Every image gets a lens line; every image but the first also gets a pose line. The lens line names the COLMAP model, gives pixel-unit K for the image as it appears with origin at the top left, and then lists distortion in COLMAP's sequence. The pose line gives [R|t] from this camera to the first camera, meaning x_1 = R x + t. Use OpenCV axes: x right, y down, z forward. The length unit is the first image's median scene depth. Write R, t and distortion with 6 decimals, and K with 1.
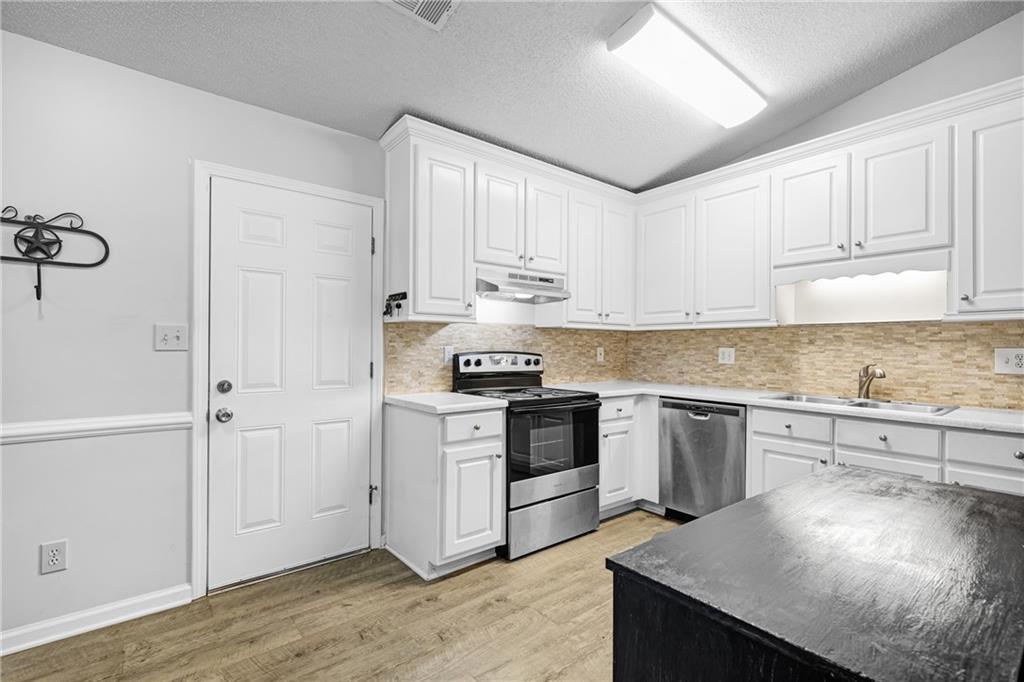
lens RADIAL K [[466.5, 0, 509.3], [0, 466.5, 345.8], [0, 0, 1]] dist [0.016832, -0.000250]
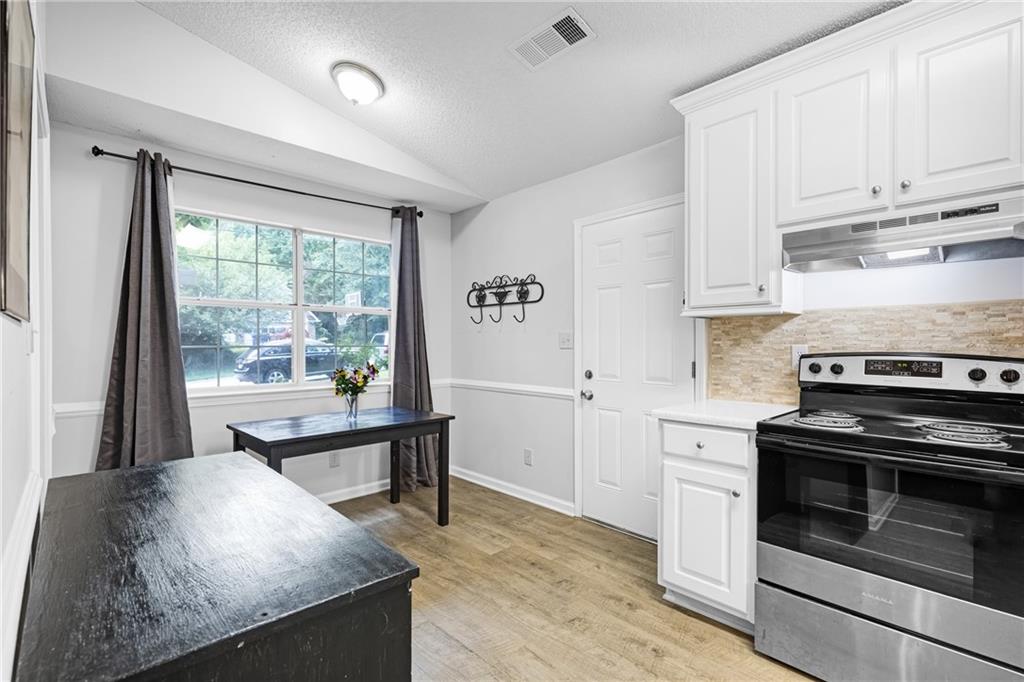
lens RADIAL K [[466.5, 0, 511.1], [0, 466.5, 344.3], [0, 0, 1]] dist [0.016832, -0.000250]
pose [[0.089970, -0.005100, -0.995931, 0.734179], [0.004315, 0.999979, -0.004731, 0.002803], [0.995935, -0.003872, 0.089990, 0.626691]]
